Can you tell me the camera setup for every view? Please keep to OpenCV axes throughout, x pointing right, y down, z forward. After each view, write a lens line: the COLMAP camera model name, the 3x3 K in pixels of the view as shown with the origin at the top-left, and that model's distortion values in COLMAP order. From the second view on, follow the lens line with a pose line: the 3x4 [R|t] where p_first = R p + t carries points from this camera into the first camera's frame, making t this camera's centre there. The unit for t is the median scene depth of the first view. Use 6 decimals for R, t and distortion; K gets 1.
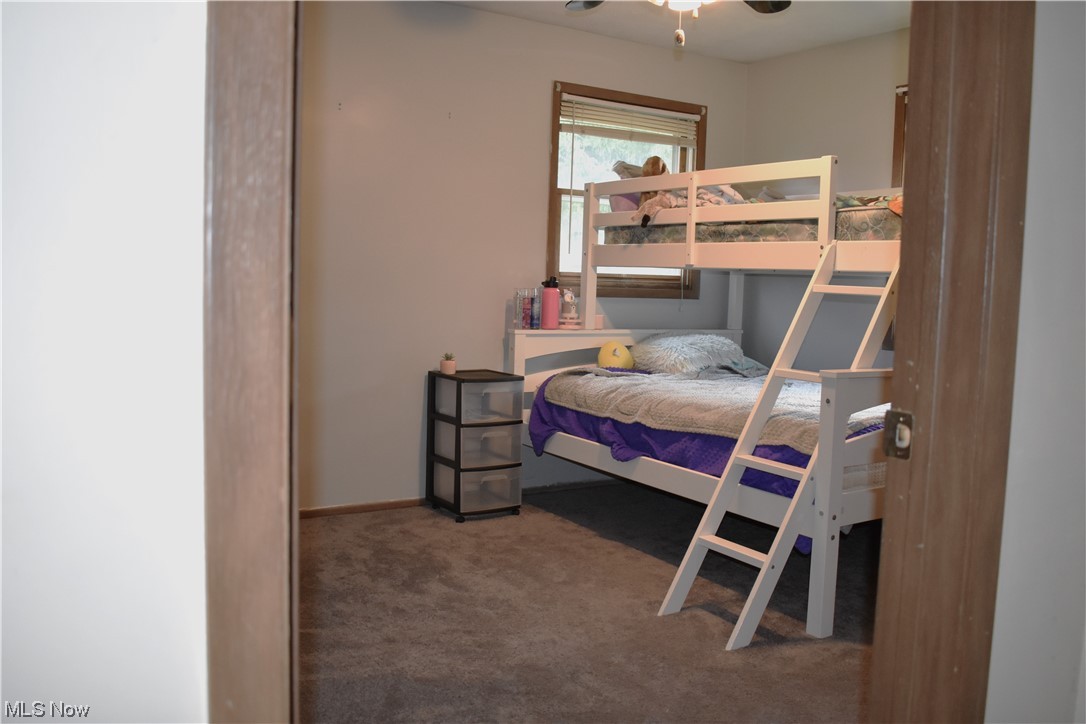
lens RADIAL K [[939.3, 0, 543.0], [0, 939.3, 360.9], [0, 0, 1]] dist [-0.069792, 0.000304]
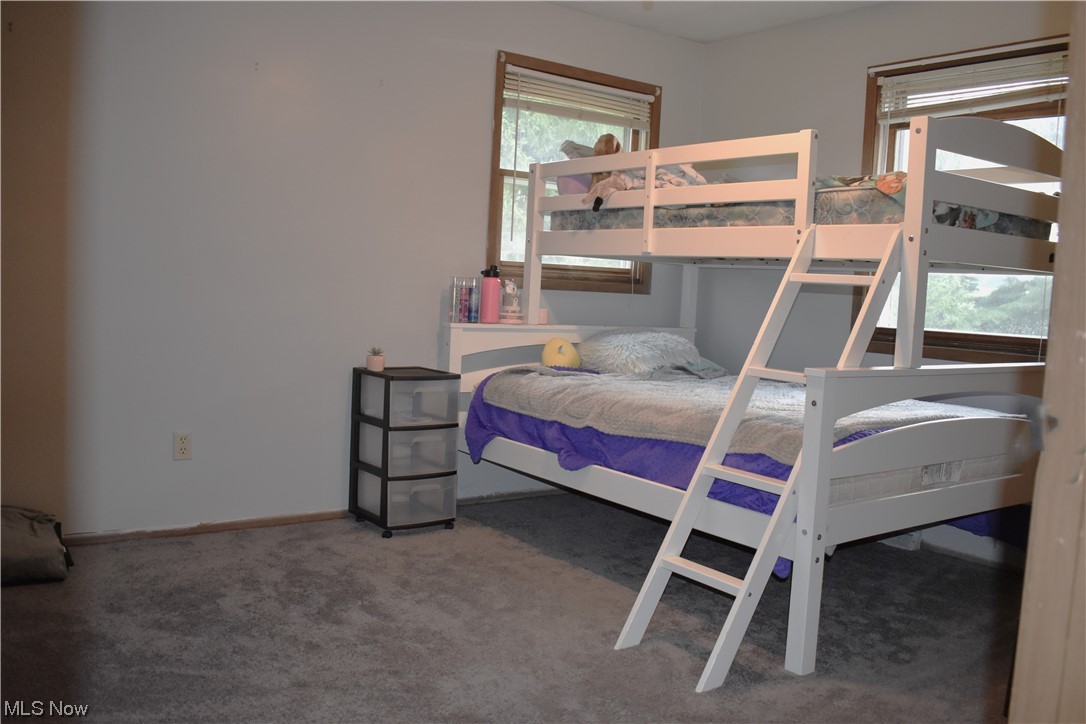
lens RADIAL K [[939.3, 0, 543.3], [0, 939.3, 361.8], [0, 0, 1]] dist [-0.069792, 0.000304]
pose [[0.997255, 0.012280, 0.073015, -0.008228], [-0.011985, 0.999918, -0.004476, 0.008686], [-0.073064, 0.003589, 0.997321, 0.117834]]
